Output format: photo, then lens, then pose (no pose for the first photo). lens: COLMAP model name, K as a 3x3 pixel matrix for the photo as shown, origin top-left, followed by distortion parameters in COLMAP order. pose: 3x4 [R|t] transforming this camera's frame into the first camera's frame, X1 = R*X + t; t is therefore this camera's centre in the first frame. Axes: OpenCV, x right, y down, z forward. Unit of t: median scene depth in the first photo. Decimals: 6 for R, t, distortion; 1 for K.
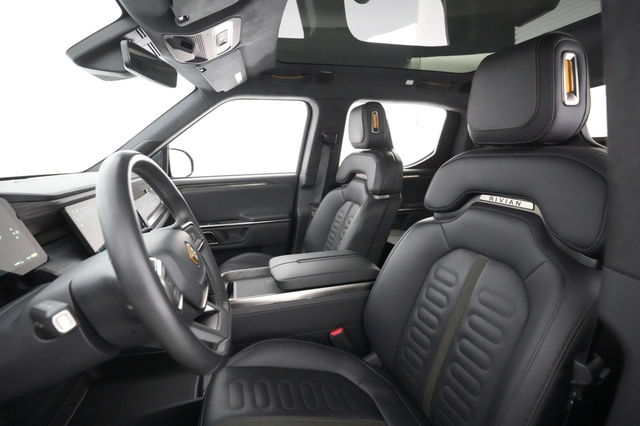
lens RADIAL K [[321.1, 0, 328.8], [0, 321.1, 214.8], [0, 0, 1]] dist [-0.002152, -0.000163]
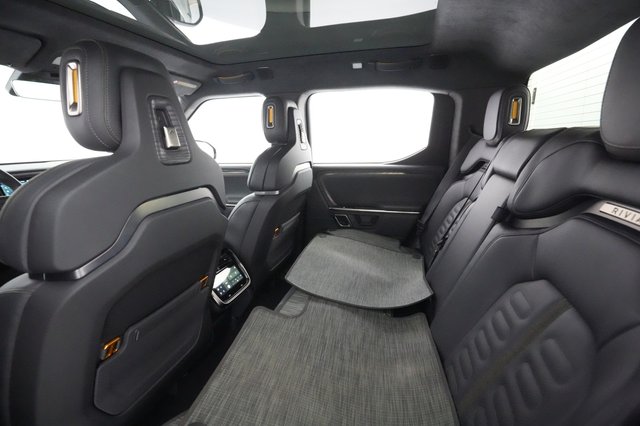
lens RADIAL K [[321.1, 0, 328.8], [0, 321.1, 214.8], [0, 0, 1]] dist [-0.002152, -0.000163]
pose [[0.856401, 0.111721, -0.504079, 0.363322], [-0.092587, 0.993713, 0.062941, -0.031229], [0.507942, -0.007231, 0.861361, 0.111303]]
